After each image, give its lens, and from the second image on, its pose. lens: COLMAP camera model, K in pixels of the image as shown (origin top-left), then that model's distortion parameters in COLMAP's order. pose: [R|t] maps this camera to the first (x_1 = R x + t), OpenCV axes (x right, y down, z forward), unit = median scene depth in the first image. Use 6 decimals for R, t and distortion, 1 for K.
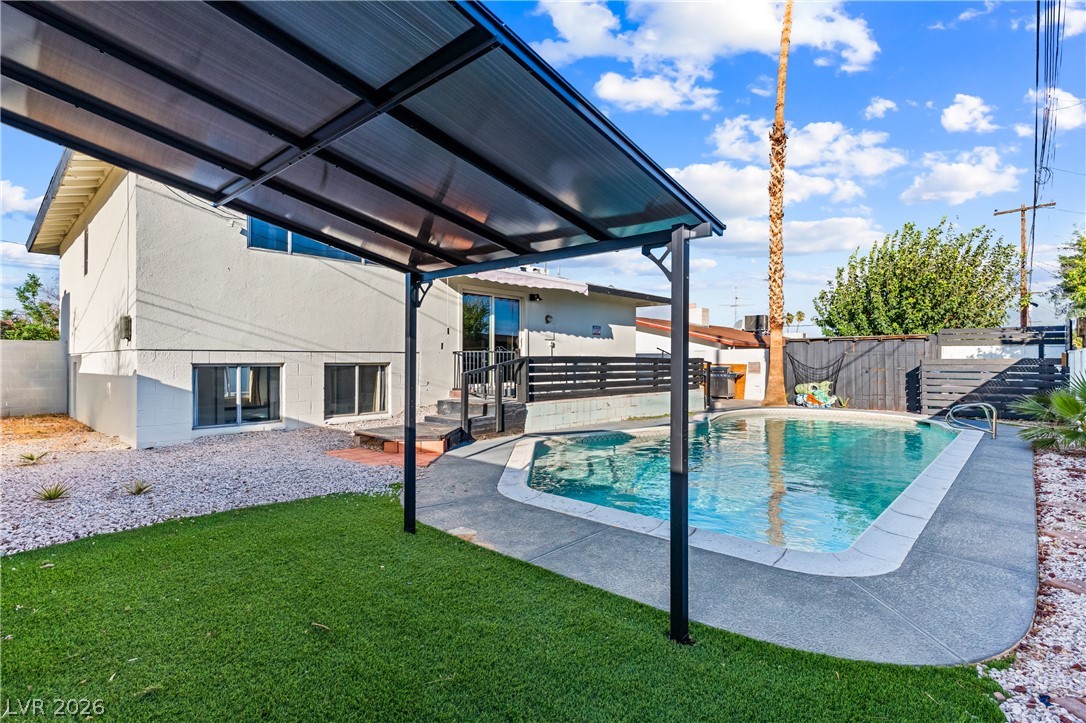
lens RADIAL K [[521.3, 0, 545.0], [0, 521.3, 356.9], [0, 0, 1]] dist [0.000961, 0.000440]
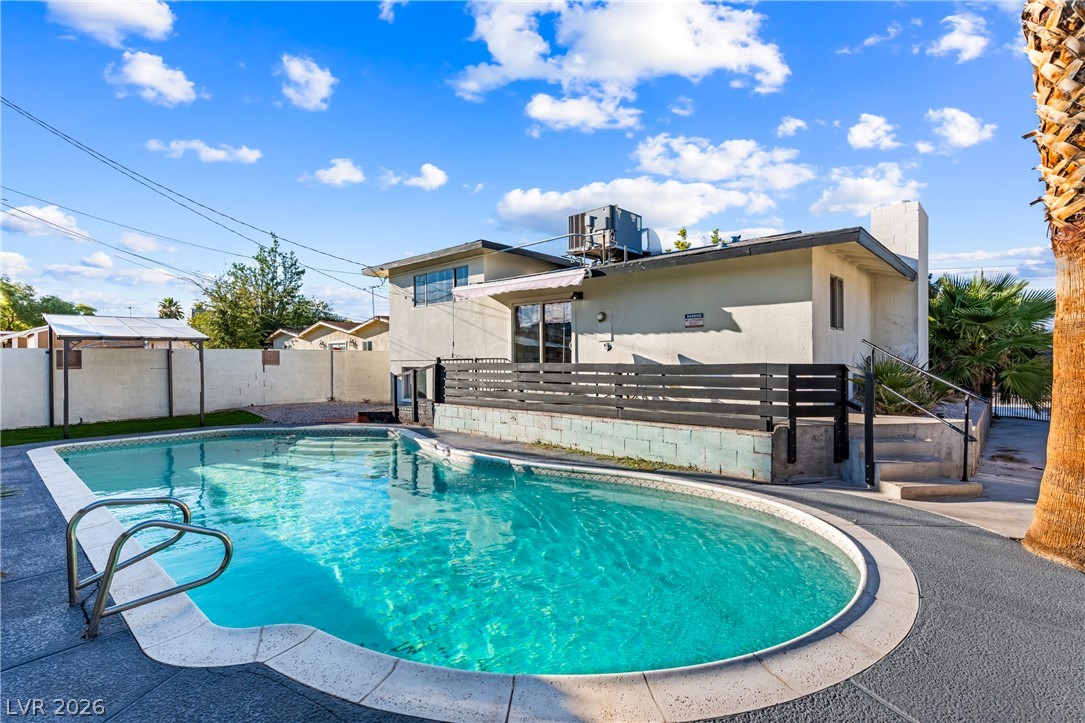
lens RADIAL K [[515.1, 0, 541.8], [0, 515.1, 359.6], [0, 0, 1]] dist [0.000894, 0.000400]
pose [[-0.002157, 0.000081, -0.999998, 0.826916], [0.015348, 0.999882, 0.000048, -0.006032], [0.999880, -0.015347, -0.002158, 0.901627]]
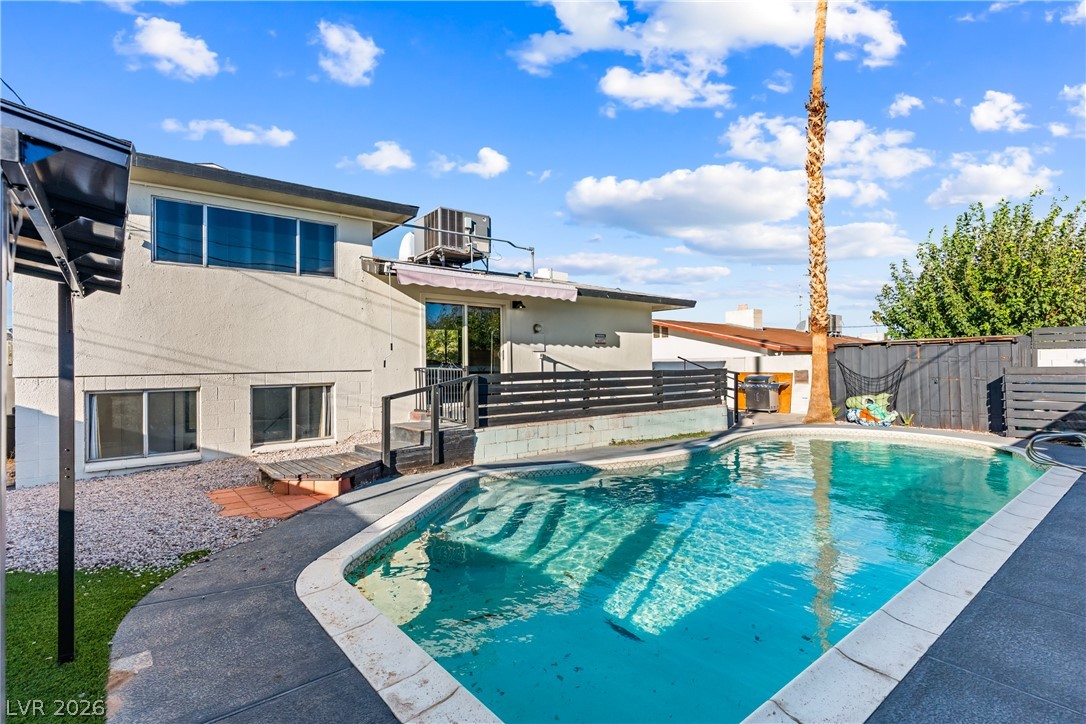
lens RADIAL K [[515.5, 0, 542.3], [0, 515.5, 360.1], [0, 0, 1]] dist [0.000894, 0.000400]
pose [[0.989344, -0.016010, -0.144716, 0.142419], [0.015524, 0.999869, -0.004484, -0.014189], [0.144769, 0.002190, 0.989463, 0.124880]]
